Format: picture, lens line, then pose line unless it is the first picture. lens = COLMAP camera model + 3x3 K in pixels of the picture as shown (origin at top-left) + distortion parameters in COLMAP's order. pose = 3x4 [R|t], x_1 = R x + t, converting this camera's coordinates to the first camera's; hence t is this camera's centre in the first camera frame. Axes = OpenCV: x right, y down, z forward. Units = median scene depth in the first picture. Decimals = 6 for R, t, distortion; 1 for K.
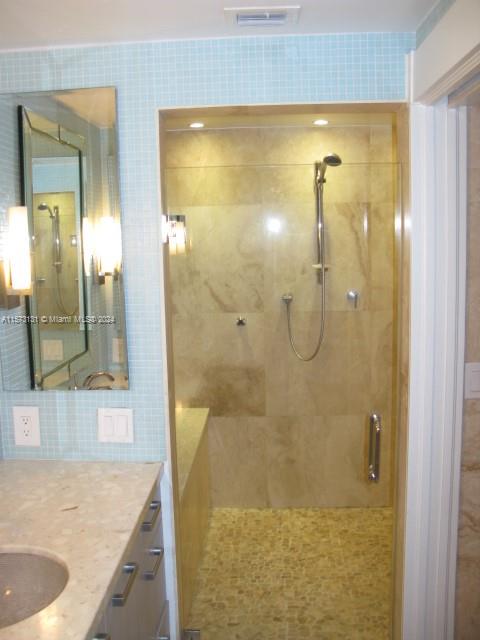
lens RADIAL K [[651.5, 0, 240.0], [0, 651.5, 320.0], [0, 0, 1]] dist [-0.210626, 0.240403]
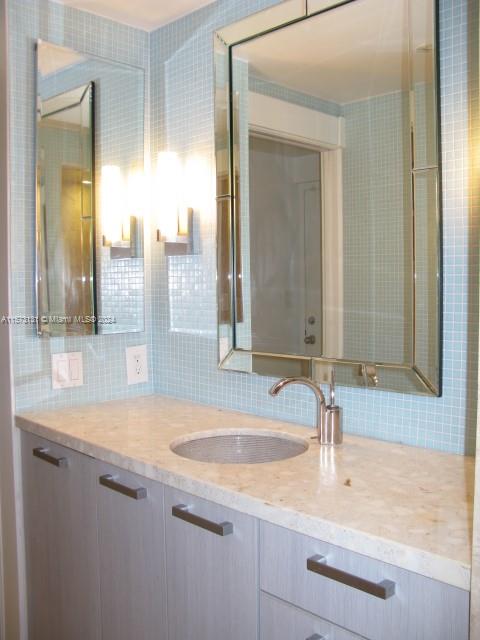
lens RADIAL K [[651.5, 0, 240.0], [0, 651.5, 320.0], [0, 0, 1]] dist [-0.210626, 0.240403]
pose [[-0.701940, 0.057650, -0.709899, 0.297054], [-0.075227, 0.985143, 0.154386, 0.001553], [0.708252, 0.161774, -0.687175, 1.195583]]
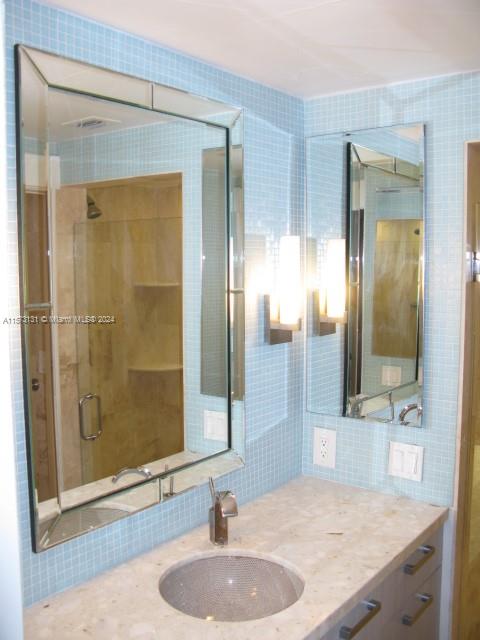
lens RADIAL K [[651.5, 0, 240.0], [0, 651.5, 320.0], [0, 0, 1]] dist [-0.210626, 0.240403]
pose [[0.822714, 0.072030, -0.563874, 0.139892], [-0.093000, 0.995630, -0.008509, -0.021520], [0.560796, 0.059441, 0.825817, 0.032328]]
